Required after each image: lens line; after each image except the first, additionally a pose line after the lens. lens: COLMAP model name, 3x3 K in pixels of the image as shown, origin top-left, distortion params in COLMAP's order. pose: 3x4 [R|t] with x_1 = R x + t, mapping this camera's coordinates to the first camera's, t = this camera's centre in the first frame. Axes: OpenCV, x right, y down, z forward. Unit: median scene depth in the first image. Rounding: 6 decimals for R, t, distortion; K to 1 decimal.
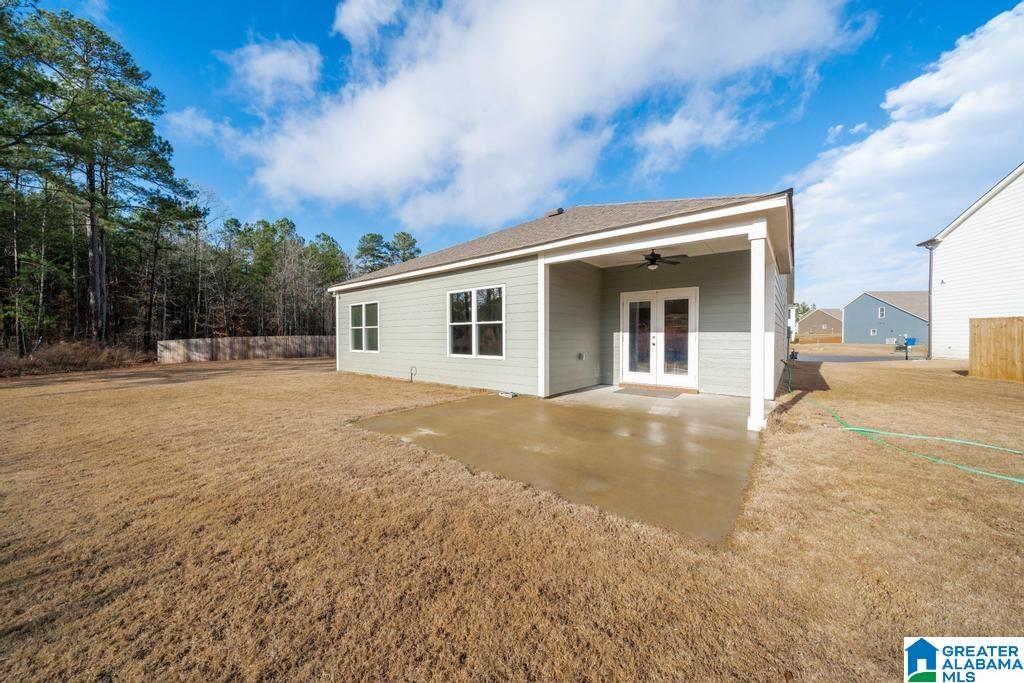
lens RADIAL K [[354.0, 0, 512.0], [0, 354.0, 341.5], [0, 0, 1]] dist [-0.001247, -0.000173]
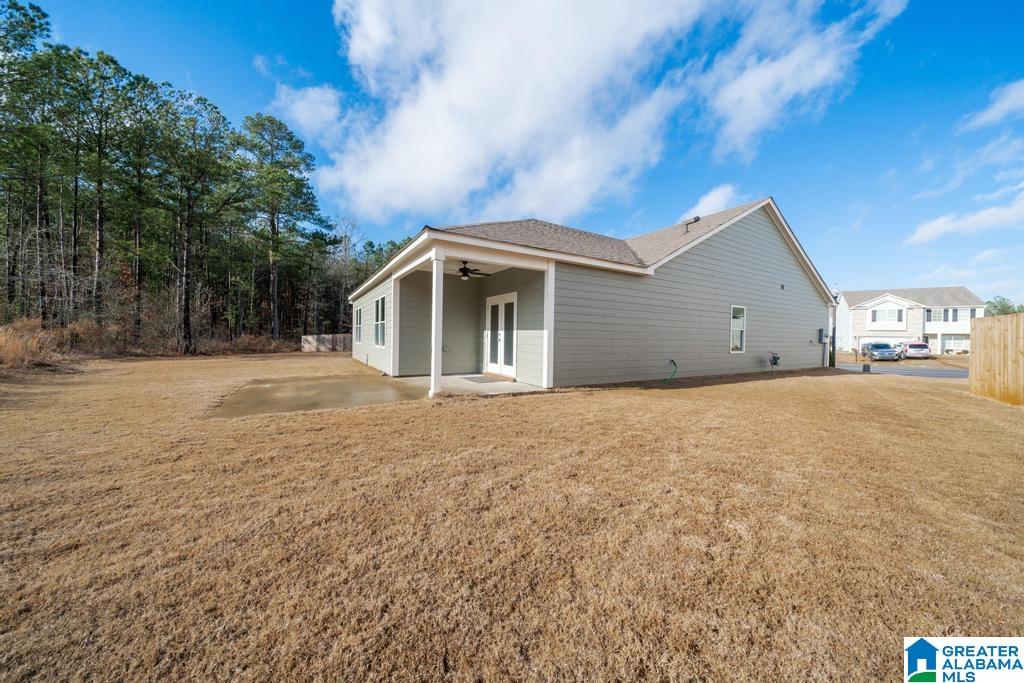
lens RADIAL K [[354.0, 0, 512.0], [0, 354.0, 341.5], [0, 0, 1]] dist [-0.001247, -0.000173]
pose [[0.941374, 0.020941, -0.336713, 0.275915], [-0.023013, 0.999733, -0.002164, 0.004445], [0.336578, 0.009786, 0.941605, -0.036853]]
